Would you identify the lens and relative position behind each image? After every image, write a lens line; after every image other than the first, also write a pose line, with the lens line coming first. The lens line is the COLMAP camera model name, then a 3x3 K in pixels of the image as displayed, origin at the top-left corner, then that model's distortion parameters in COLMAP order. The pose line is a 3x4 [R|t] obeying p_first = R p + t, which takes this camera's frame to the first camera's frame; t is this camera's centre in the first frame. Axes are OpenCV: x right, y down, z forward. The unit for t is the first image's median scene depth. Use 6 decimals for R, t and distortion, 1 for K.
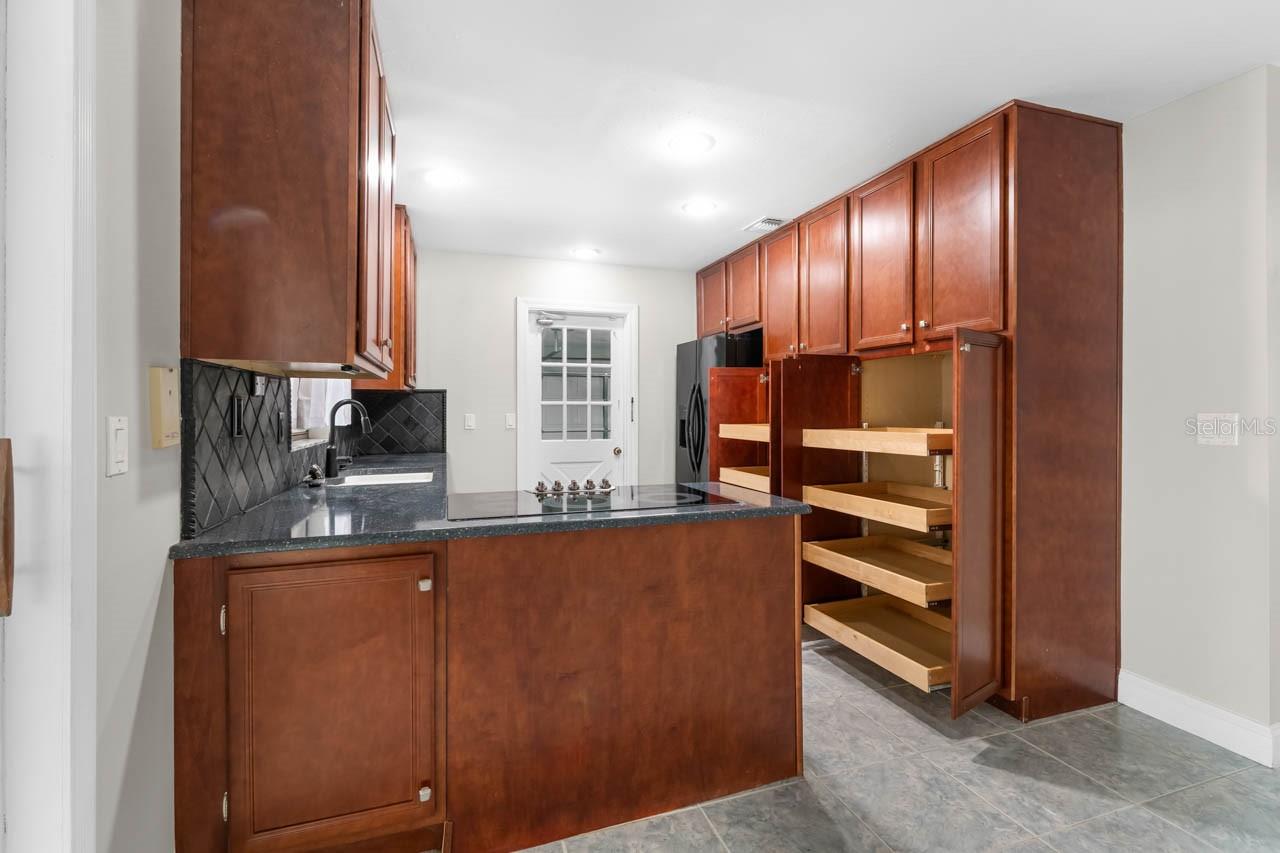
lens RADIAL K [[572.7, 0, 638.5], [0, 572.7, 413.8], [0, 0, 1]] dist [0.001577, -0.000230]
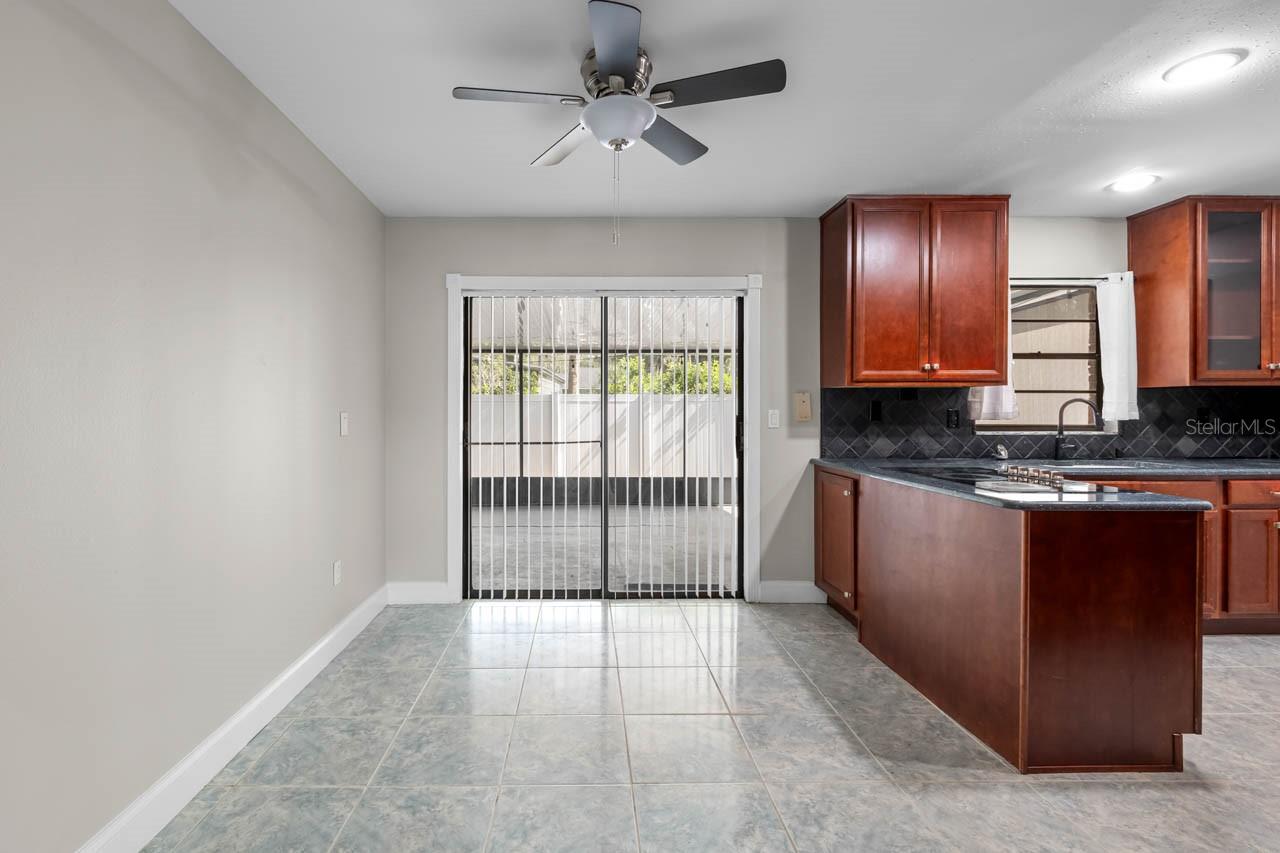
lens RADIAL K [[598.8, 0, 591.0], [0, 598.8, 417.8], [0, 0, 1]] dist [-0.000017, -0.000837]
pose [[-0.305275, 0.016053, -0.952129, 1.219080], [-0.002957, 0.999837, 0.017806, -0.004353], [0.952260, 0.008251, -0.305178, 0.486125]]
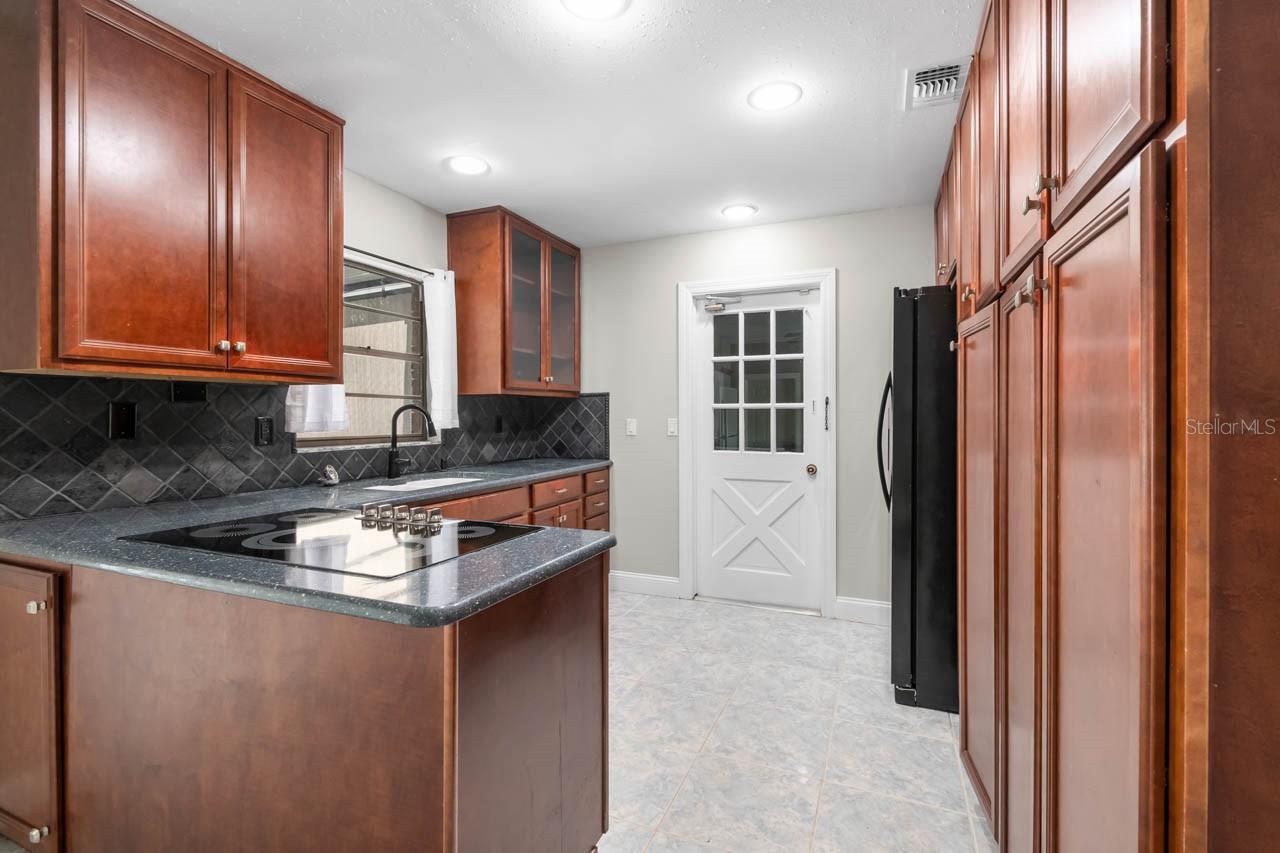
lens RADIAL K [[572.7, 0, 638.5], [0, 572.7, 413.8], [0, 0, 1]] dist [0.001577, -0.000230]
pose [[0.745923, -0.000303, -0.666032, 0.588087], [-0.003900, 0.999981, -0.004822, -0.005657], [0.666021, 0.006194, 0.745907, 0.599172]]
